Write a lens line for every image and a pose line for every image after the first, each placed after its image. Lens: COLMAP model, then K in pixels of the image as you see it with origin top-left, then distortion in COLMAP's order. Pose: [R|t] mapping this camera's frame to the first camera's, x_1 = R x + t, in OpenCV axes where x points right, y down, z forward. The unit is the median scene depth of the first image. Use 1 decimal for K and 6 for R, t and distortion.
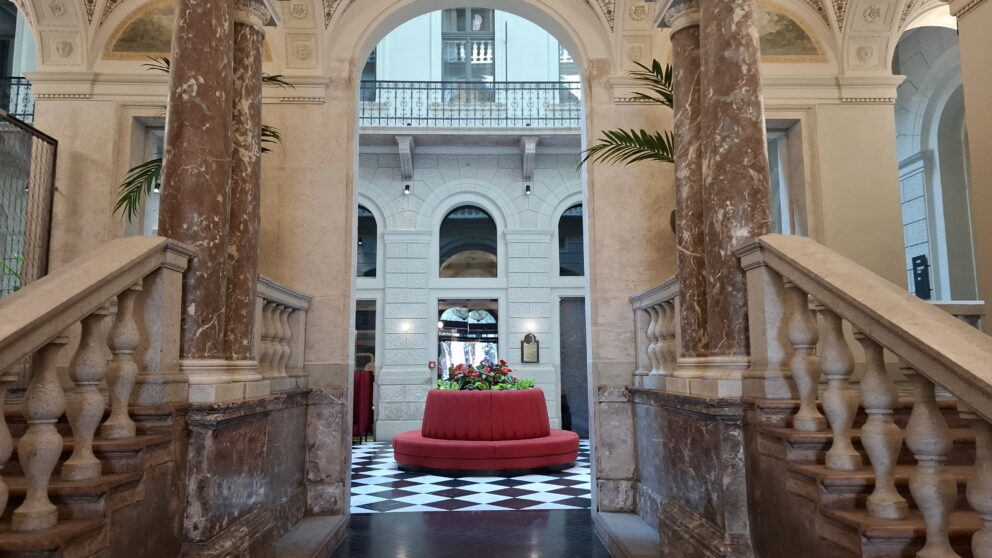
lens RADIAL K [[677.3, 0, 497.3], [0, 677.3, 273.4], [0, 0, 1]] dist [-0.044062, -0.001761]
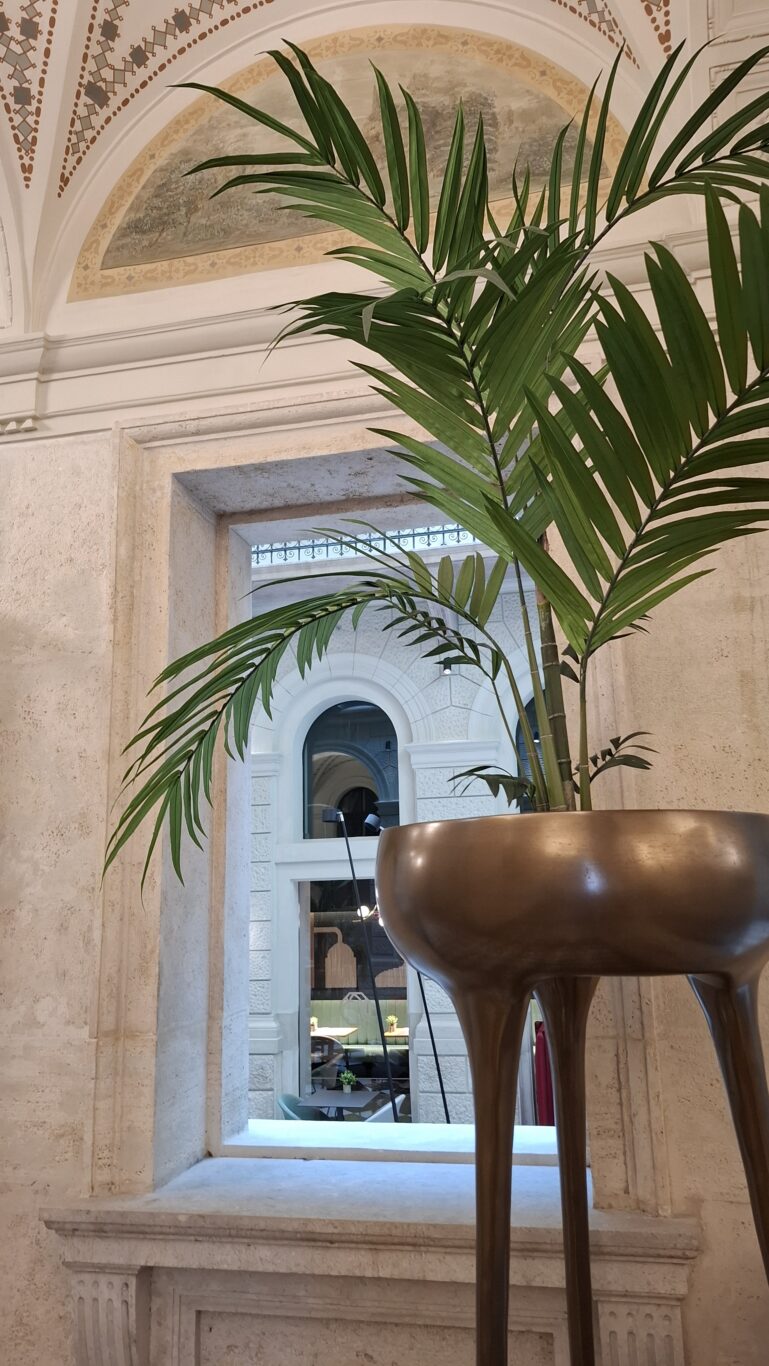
lens RADIAL K [[932.7, 0, 383.5], [0, 932.7, 685.2], [0, 0, 1]] dist [-0.044062, -0.001761]
pose [[0.954502, -0.077551, -0.287943, -0.359707], [0.053917, 0.994559, -0.089134, -0.108240], [0.293289, 0.069553, 0.953490, 0.665234]]
